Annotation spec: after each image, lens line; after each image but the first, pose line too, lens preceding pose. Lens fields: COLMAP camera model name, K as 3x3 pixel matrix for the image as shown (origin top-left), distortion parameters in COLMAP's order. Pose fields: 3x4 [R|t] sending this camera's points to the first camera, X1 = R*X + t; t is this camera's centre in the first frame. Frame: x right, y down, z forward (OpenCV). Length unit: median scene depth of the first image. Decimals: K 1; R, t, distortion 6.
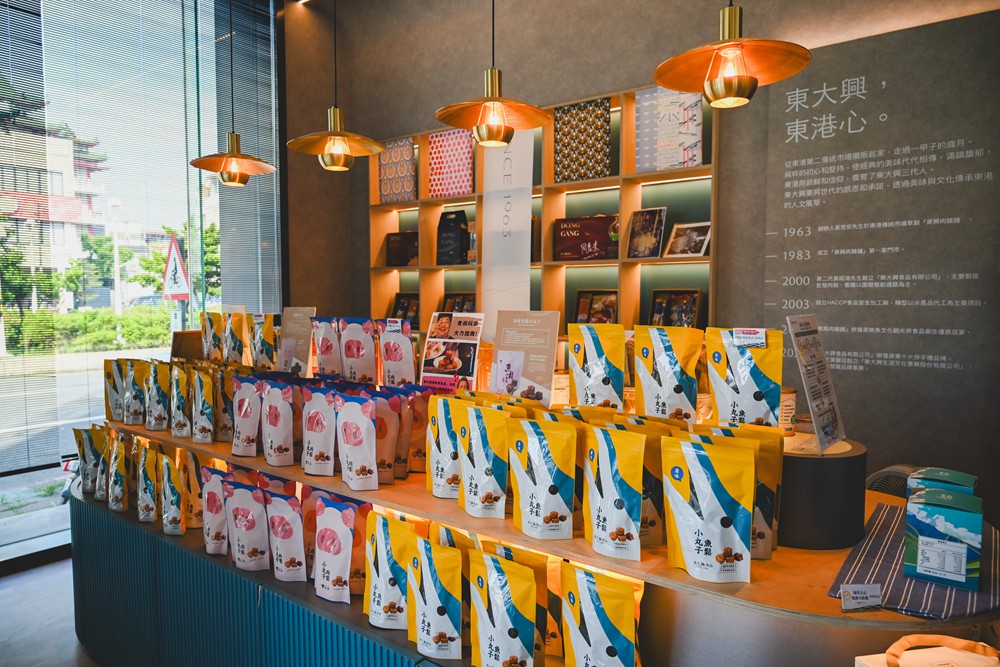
lens RADIAL K [[653.7, 0, 500.0], [0, 653.7, 336.3], [0, 0, 1]] dist [0.000951, -0.000117]
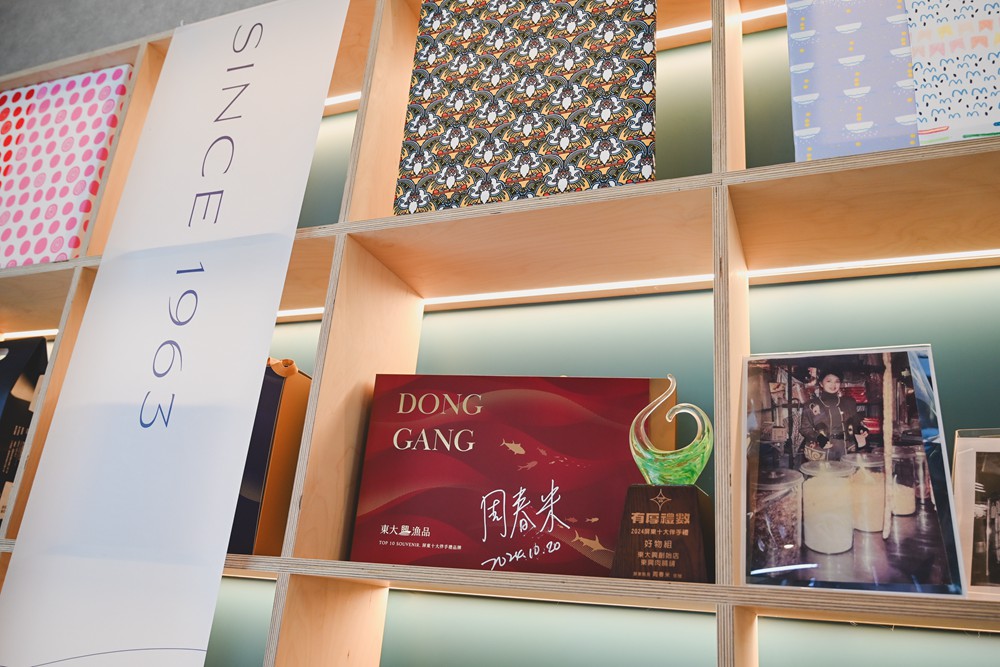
lens RADIAL K [[820.6, 0, 498.8], [0, 820.6, 334.0], [0, 0, 1]] dist [-0.007366, -0.002677]
pose [[0.962584, 0.165540, 0.214544, 0.061656], [-0.069324, 0.915806, -0.395593, -0.080740], [-0.261967, 0.365918, 0.893016, 0.724961]]
